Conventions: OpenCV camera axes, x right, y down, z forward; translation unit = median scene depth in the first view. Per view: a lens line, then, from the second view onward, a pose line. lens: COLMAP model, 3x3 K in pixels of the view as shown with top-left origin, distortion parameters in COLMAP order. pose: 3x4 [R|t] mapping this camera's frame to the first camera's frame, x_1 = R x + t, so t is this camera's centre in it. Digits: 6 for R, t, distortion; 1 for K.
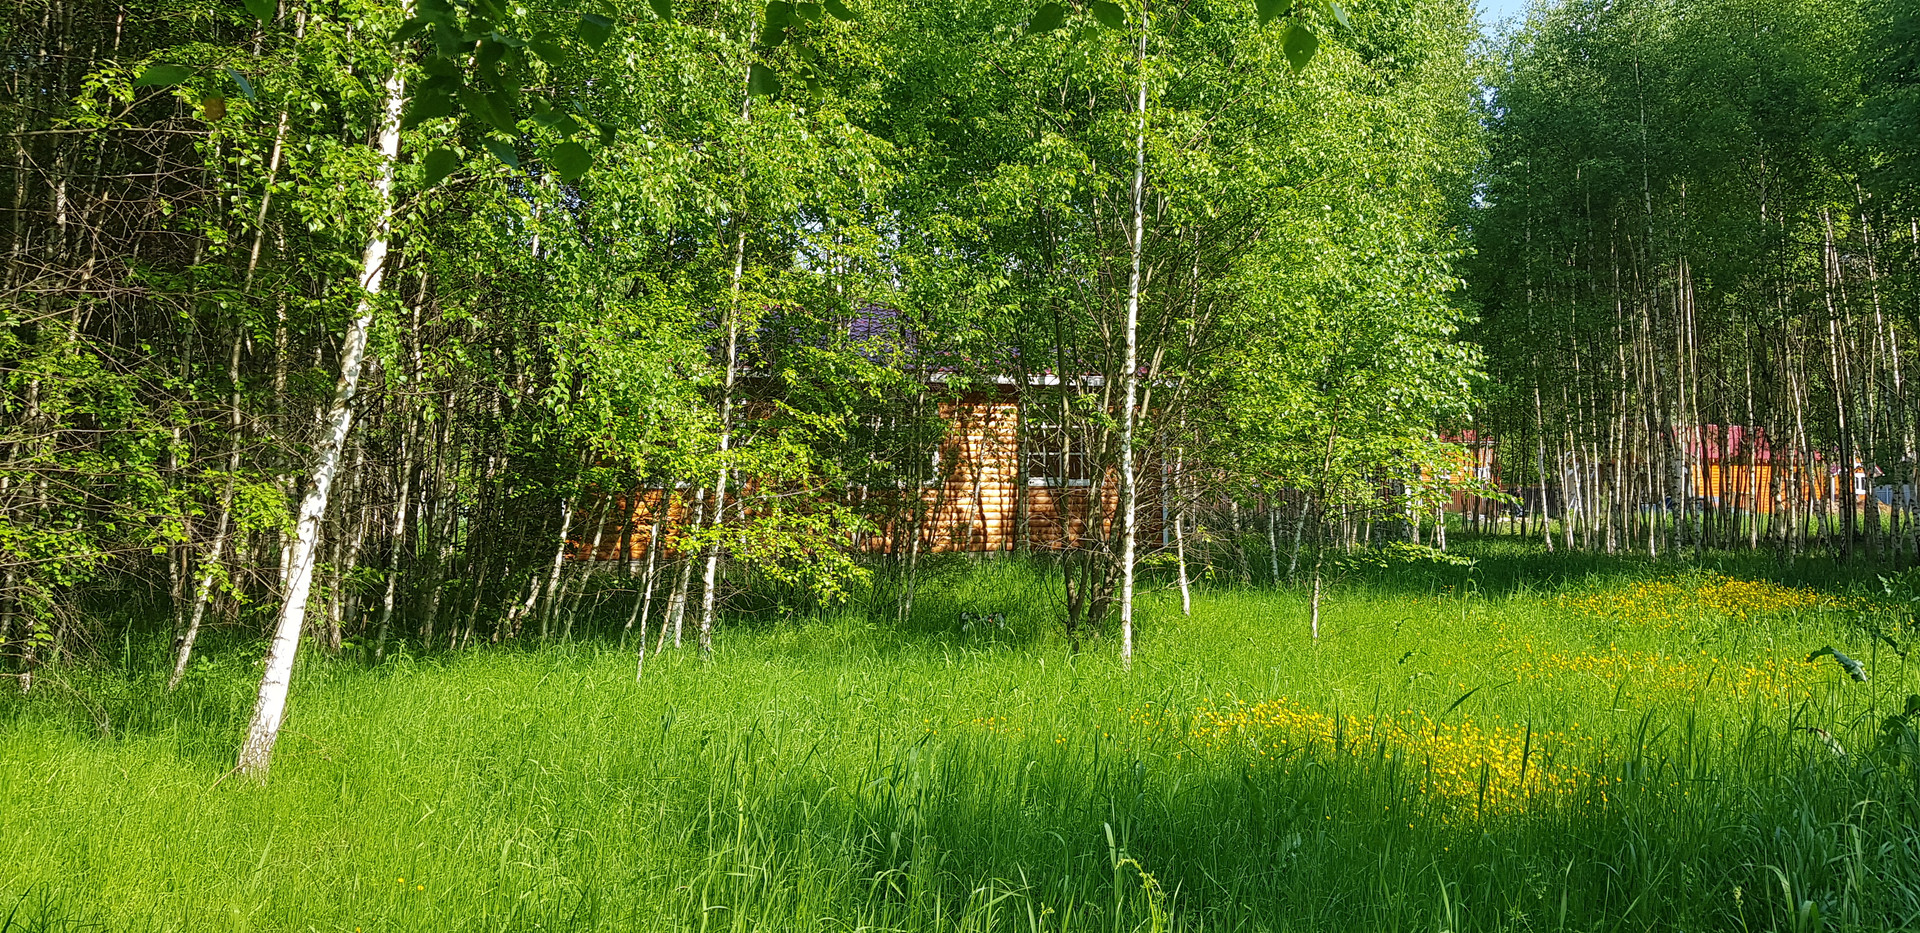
lens RADIAL K [[1482.8, 0, 945.4], [0, 1482.8, 454.1], [0, 0, 1]] dist [0.049191, -0.054898]
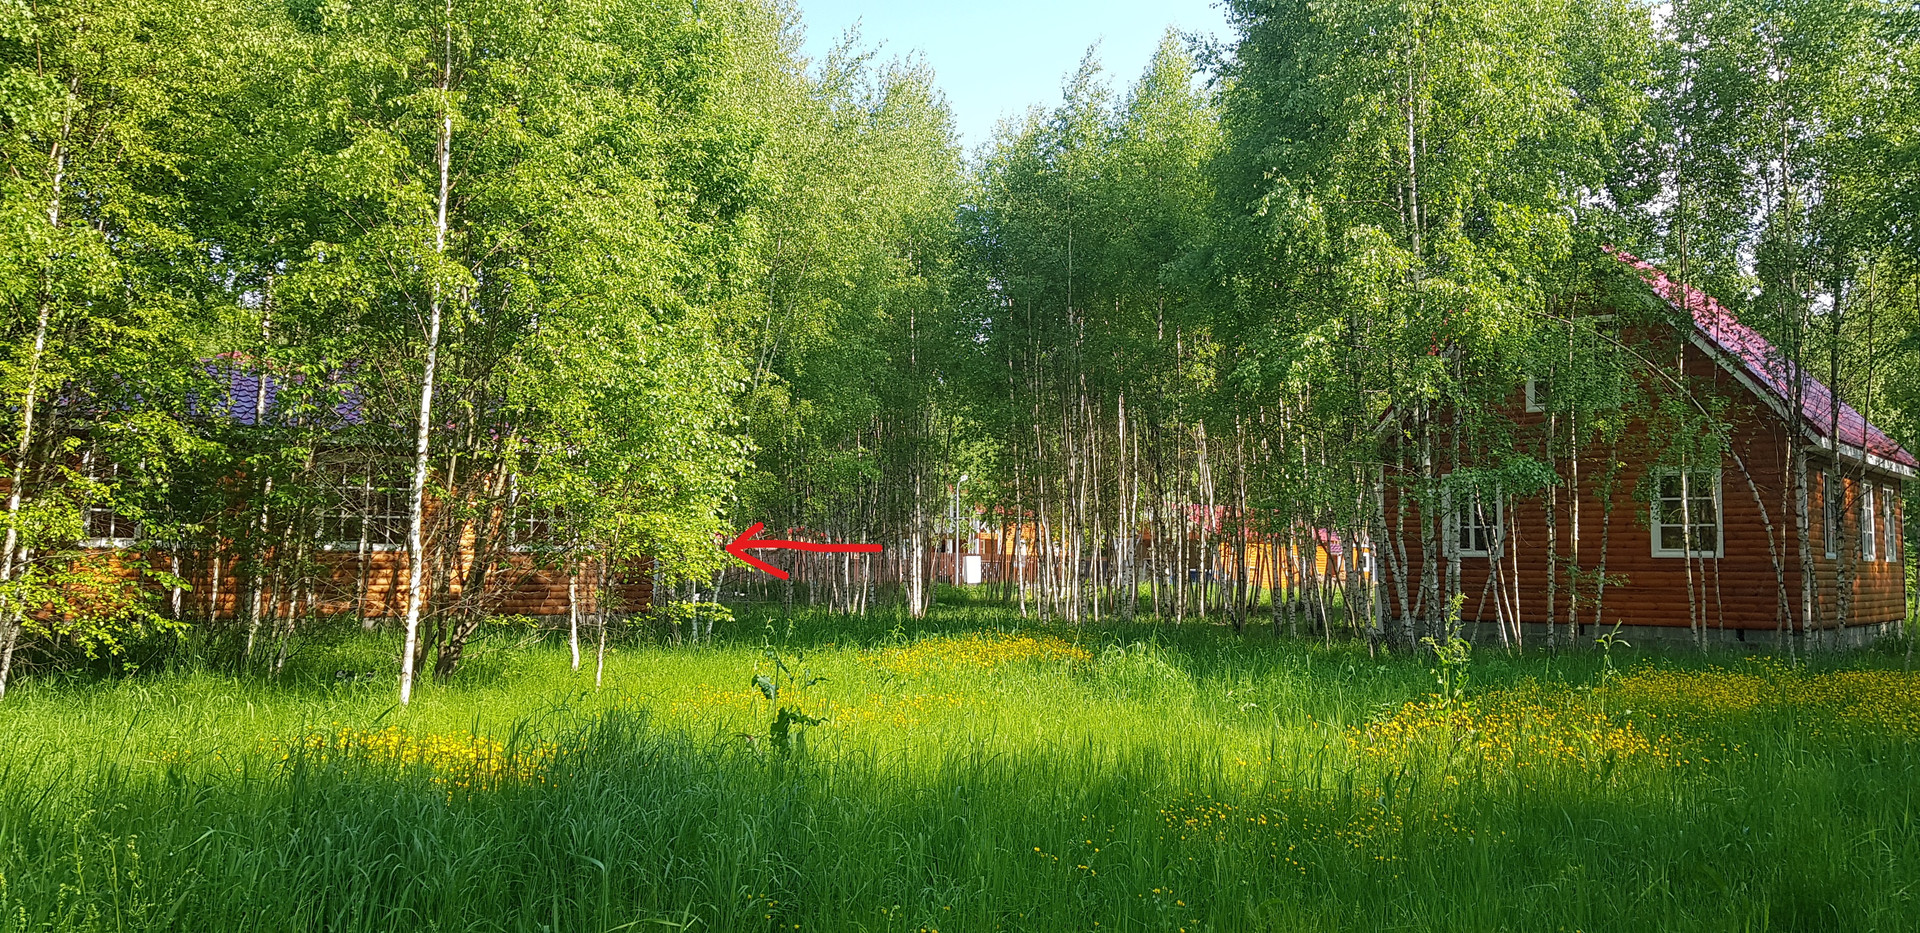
lens RADIAL K [[1484.0, 0, 974.6], [0, 1484.0, 472.2], [0, 0, 1]] dist [0.043605, -0.040945]
pose [[0.963559, 0.030761, 0.265721, 0.216655], [-0.021673, 0.999078, -0.037064, -0.005925], [-0.266616, 0.029955, 0.963337, -0.198112]]
